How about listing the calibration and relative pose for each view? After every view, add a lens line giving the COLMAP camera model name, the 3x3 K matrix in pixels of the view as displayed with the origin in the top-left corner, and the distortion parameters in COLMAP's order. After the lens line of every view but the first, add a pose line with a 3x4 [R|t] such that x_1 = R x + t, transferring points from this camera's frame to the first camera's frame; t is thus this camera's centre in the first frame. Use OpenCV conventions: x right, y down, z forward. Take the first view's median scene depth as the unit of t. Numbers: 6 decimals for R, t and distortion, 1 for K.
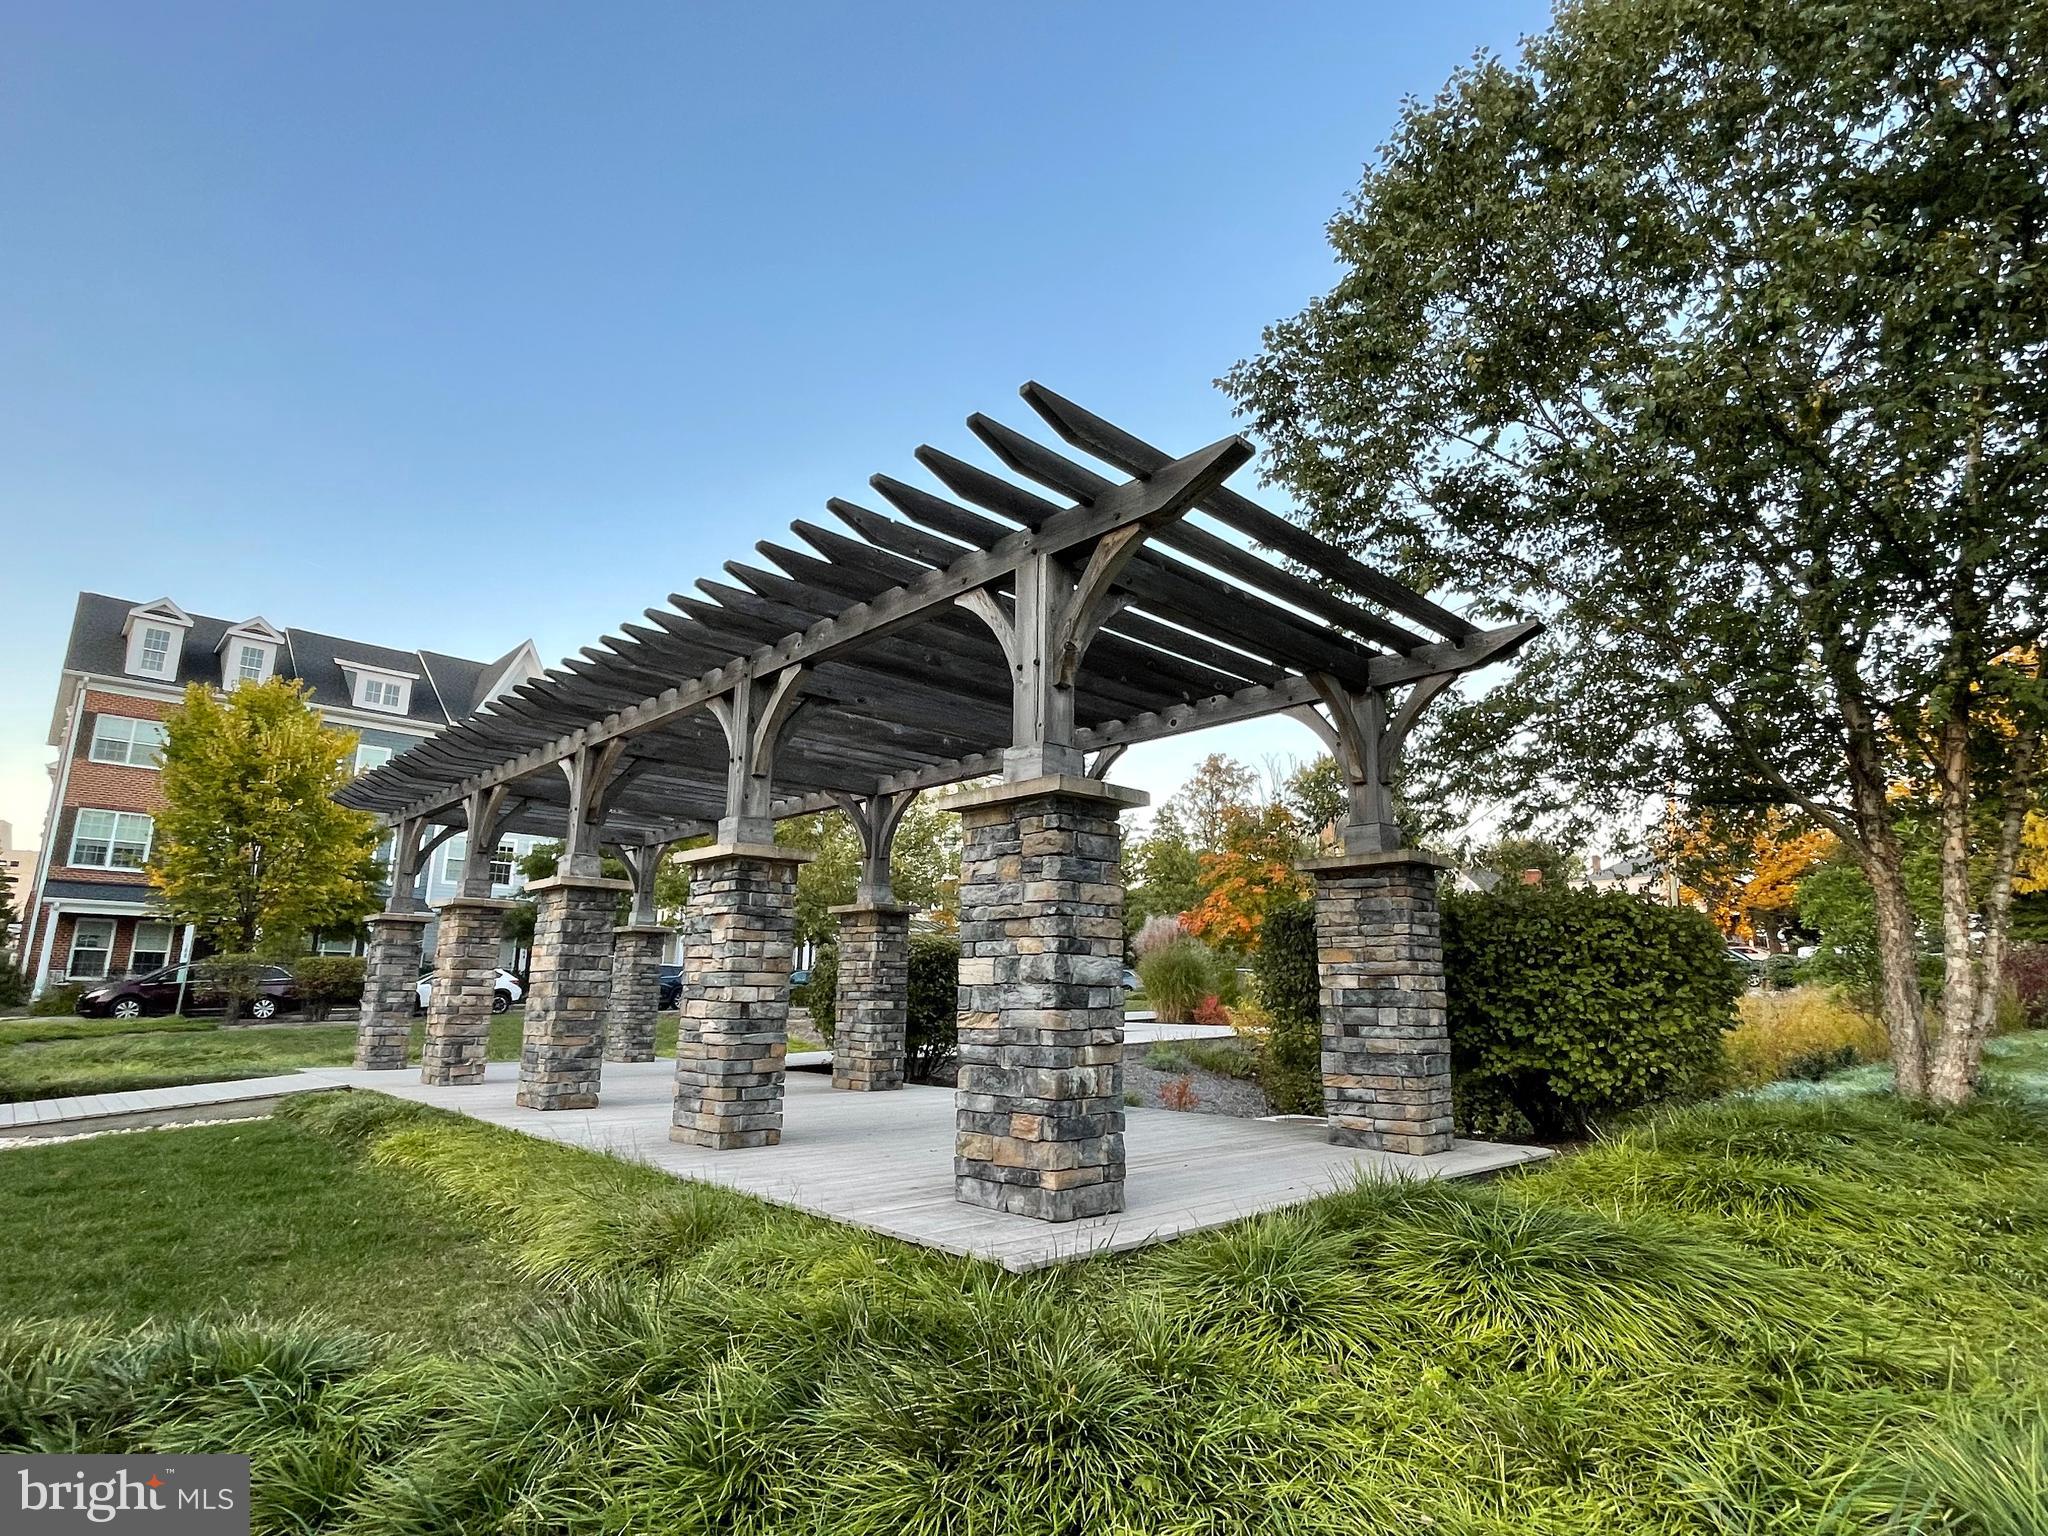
lens RADIAL K [[1068.7, 0, 1021.4], [0, 1068.7, 765.0], [0, 0, 1]] dist [-0.005172, 0.003392]
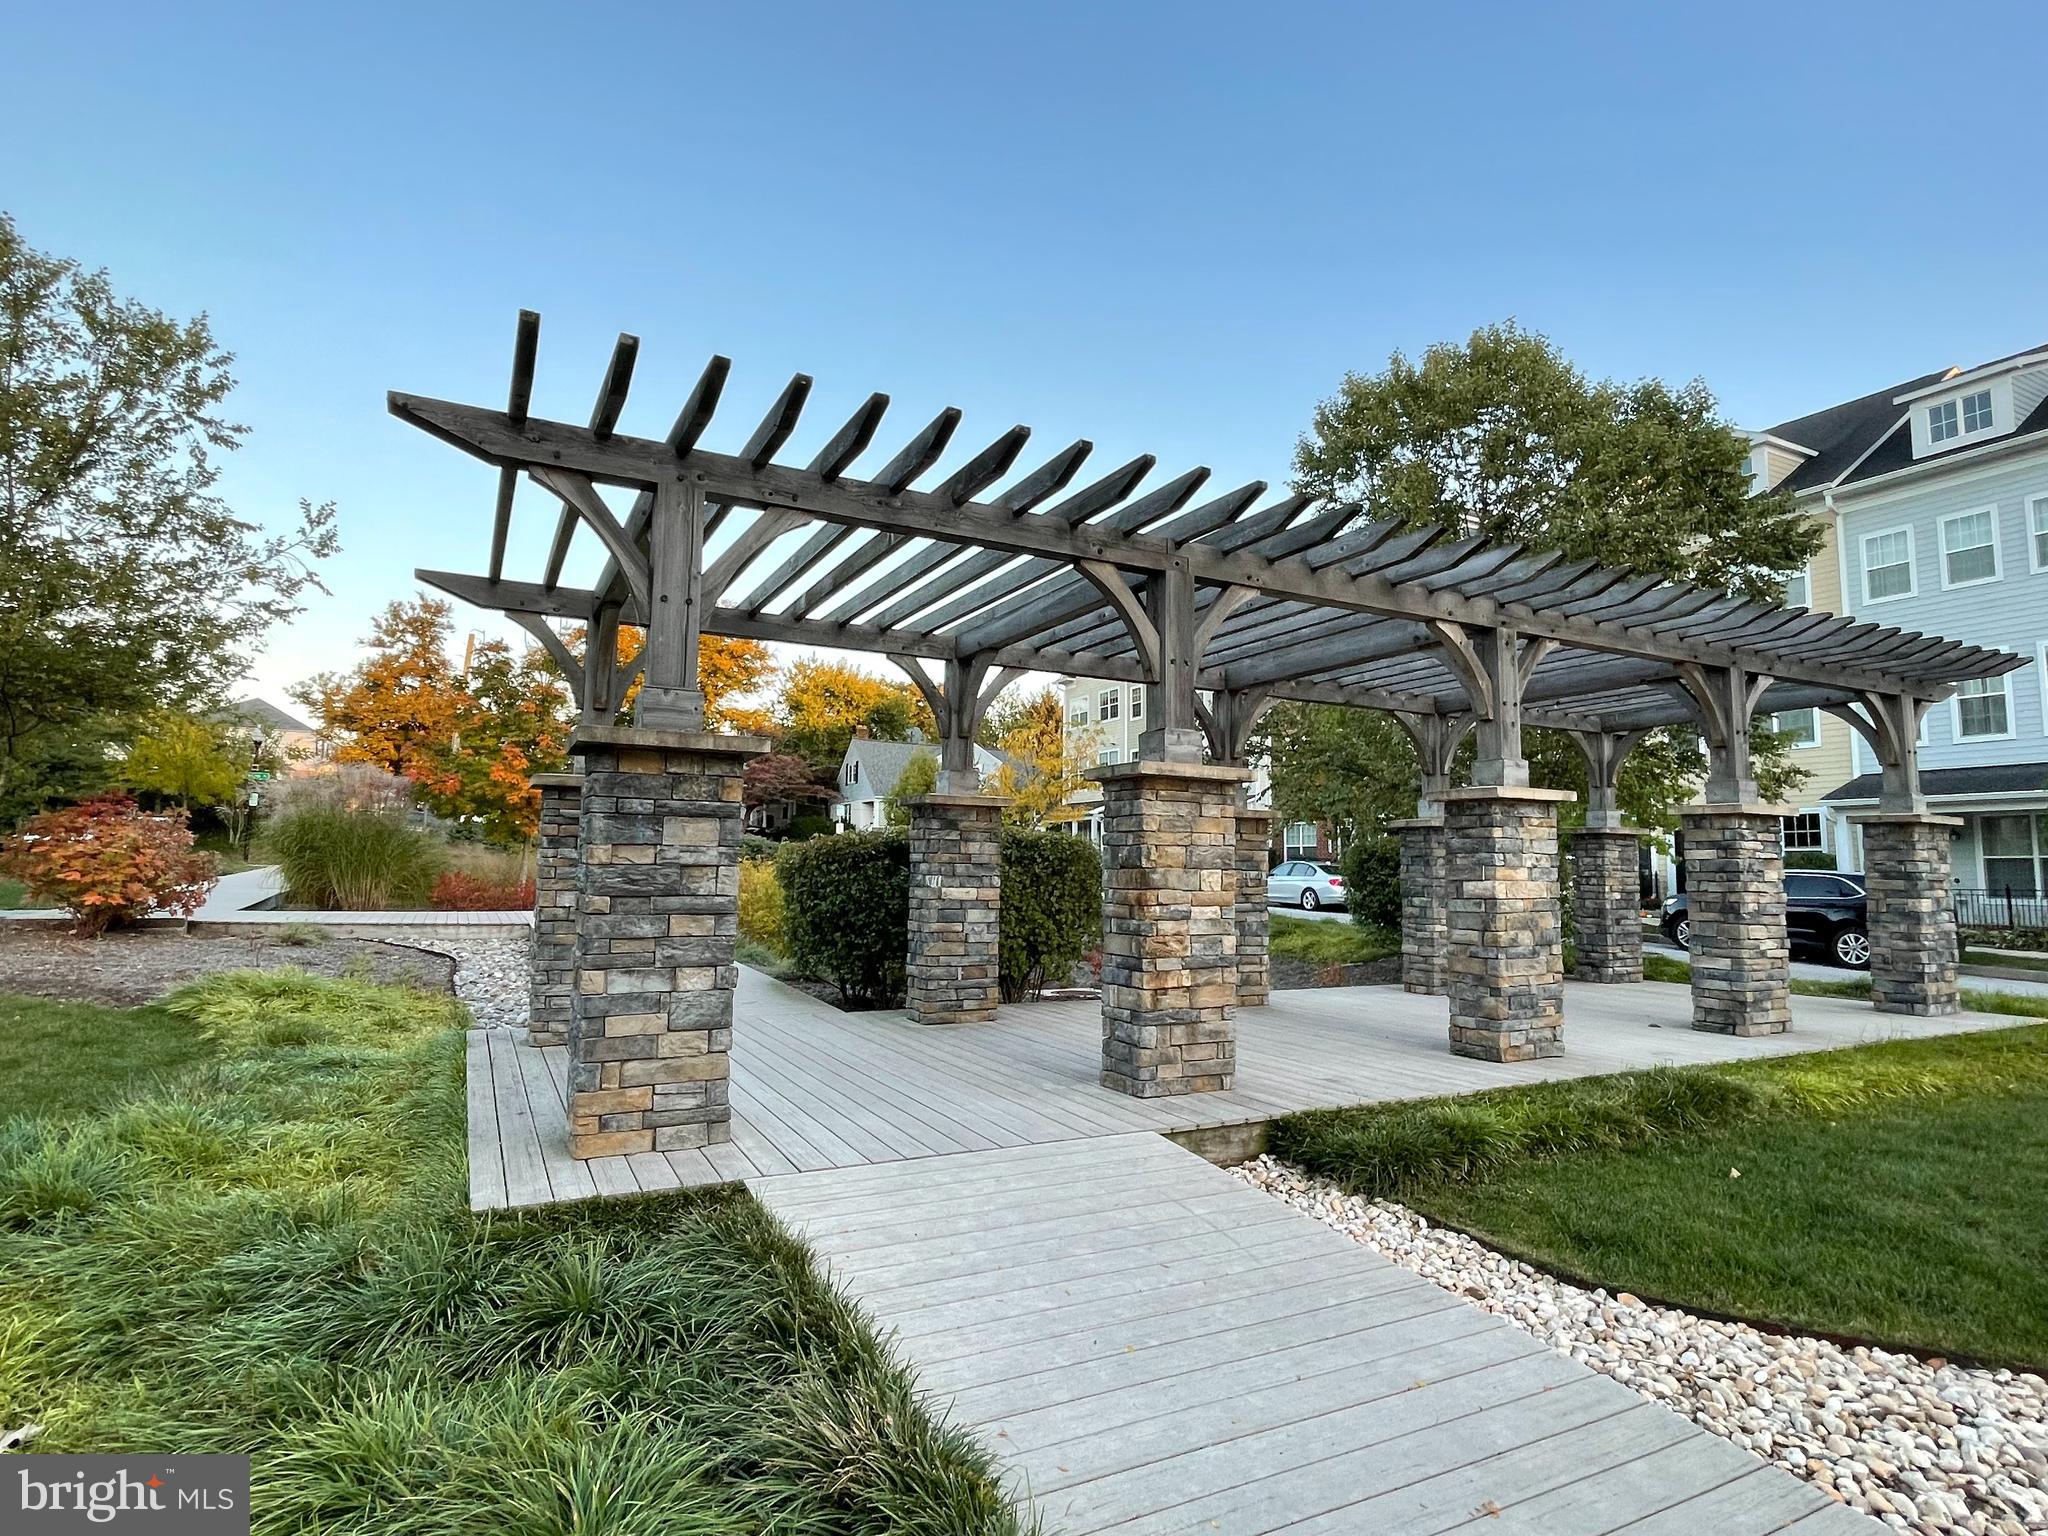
lens RADIAL K [[1068.7, 0, 1020.2], [0, 1068.7, 768.8], [0, 0, 1]] dist [-0.005172, 0.003392]
pose [[0.270629, 0.085080, 0.958917, -1.691959], [-0.216477, 0.975955, -0.025497, 0.250205], [-0.938029, -0.200683, 0.282539, 1.438311]]
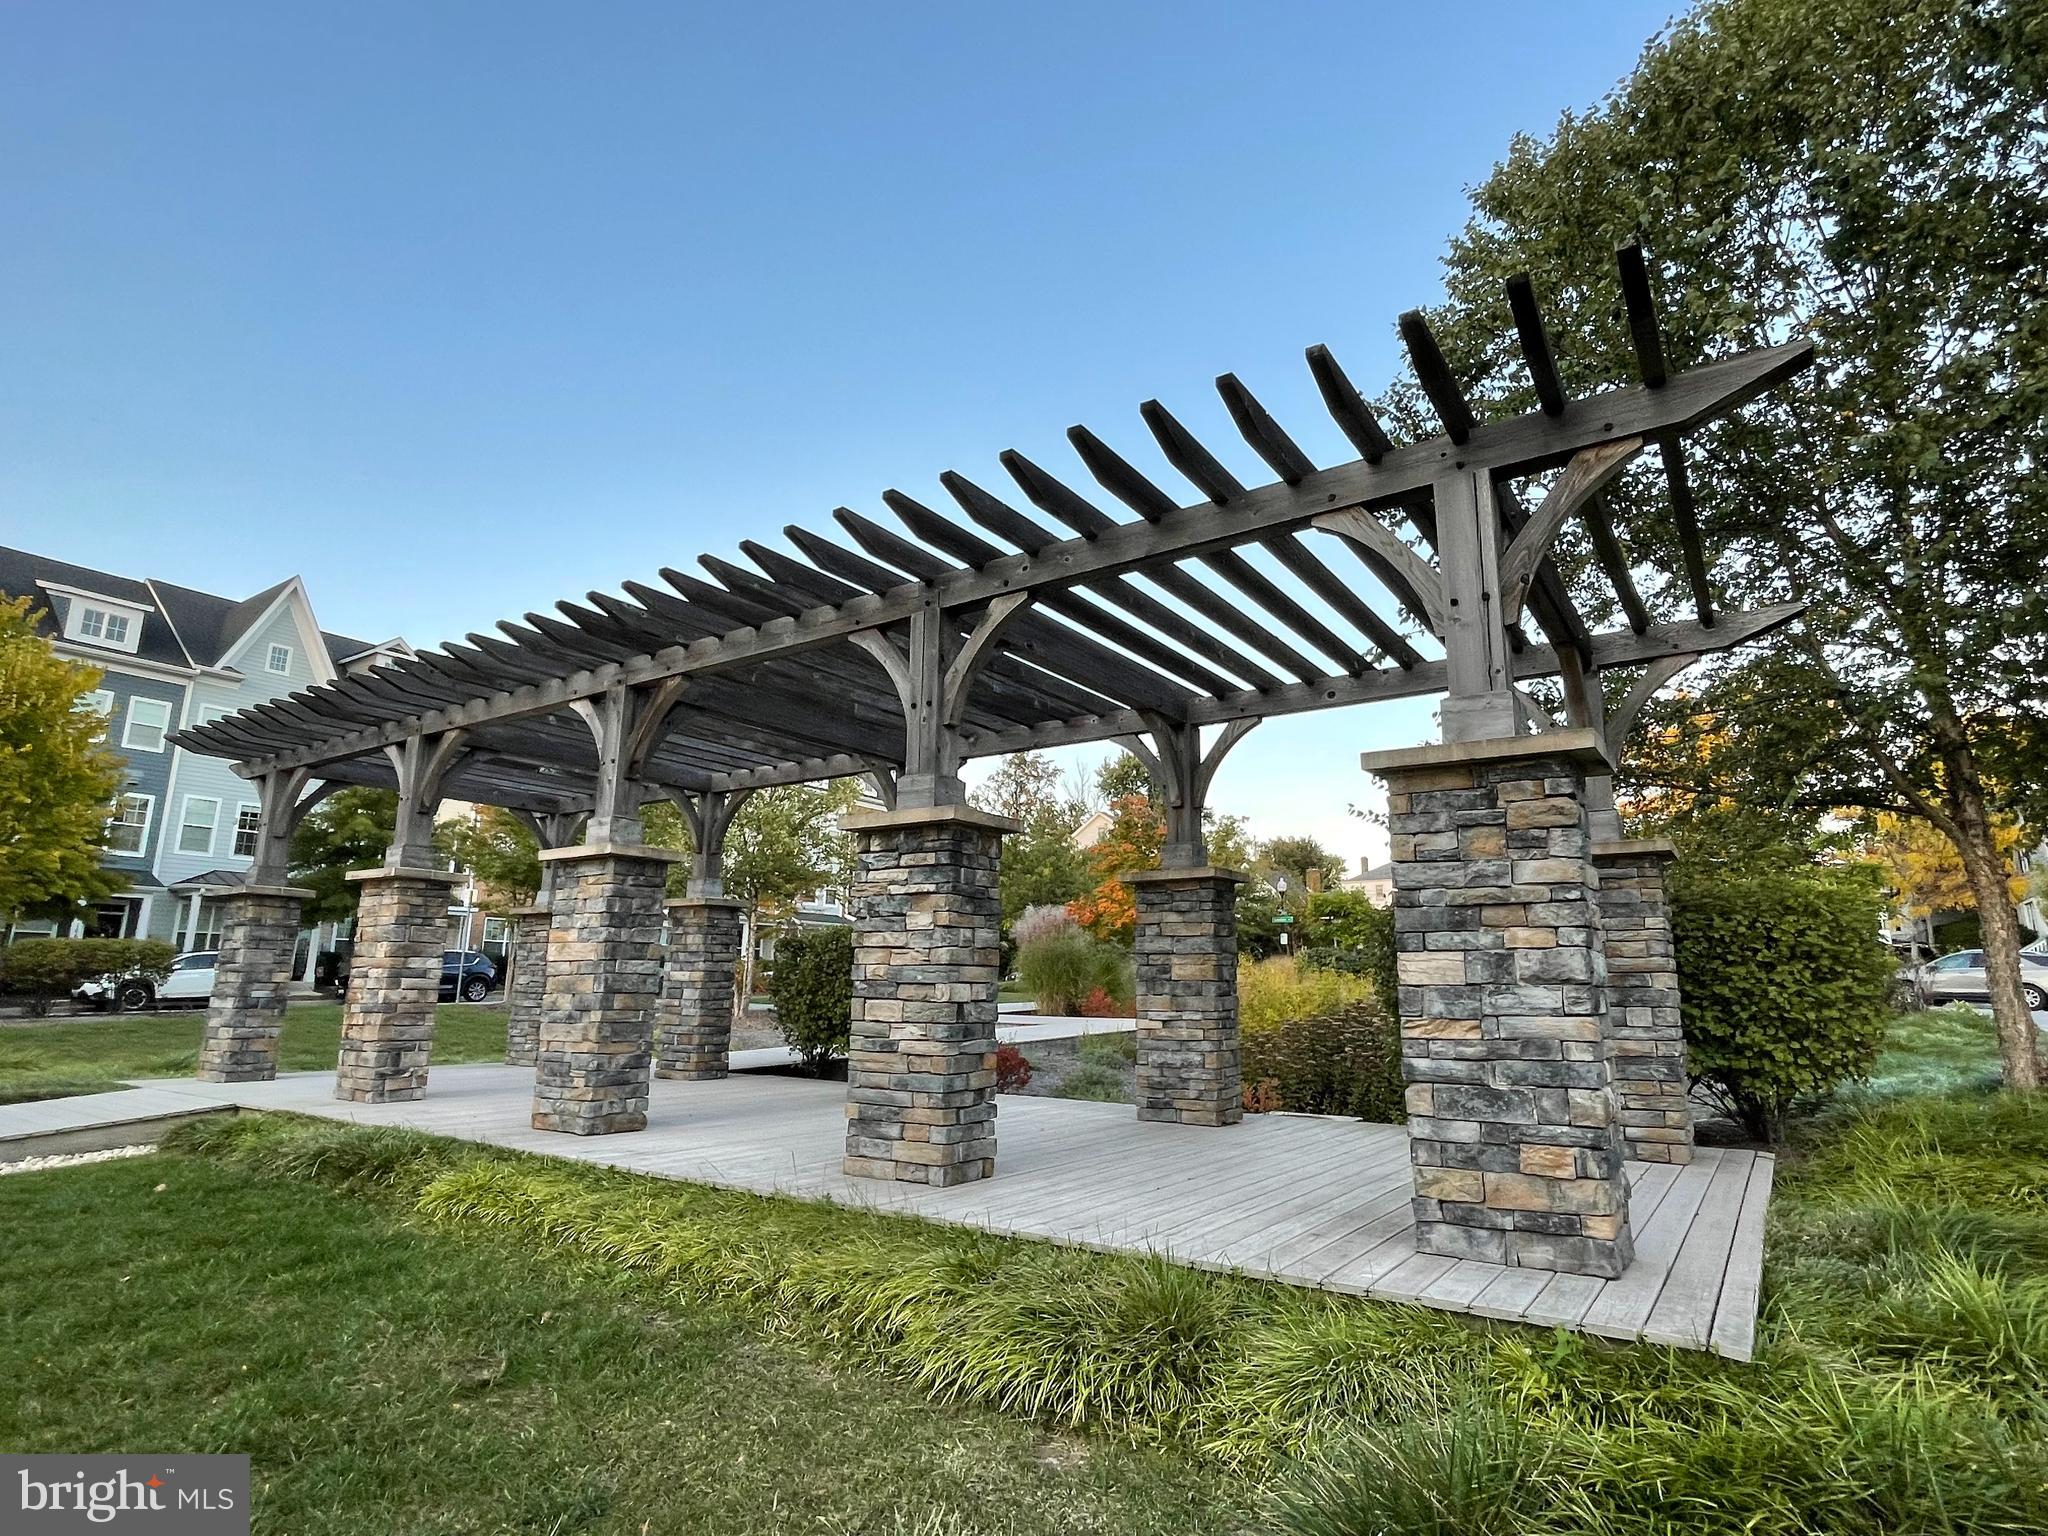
lens RADIAL K [[1068.7, 0, 1021.0], [0, 1068.7, 766.9], [0, 0, 1]] dist [-0.005172, 0.003392]
pose [[0.978243, 0.043333, 0.202888, -0.358744], [-0.045596, 0.998939, 0.006489, 0.033686], [-0.202392, -0.015599, 0.979180, 0.186063]]
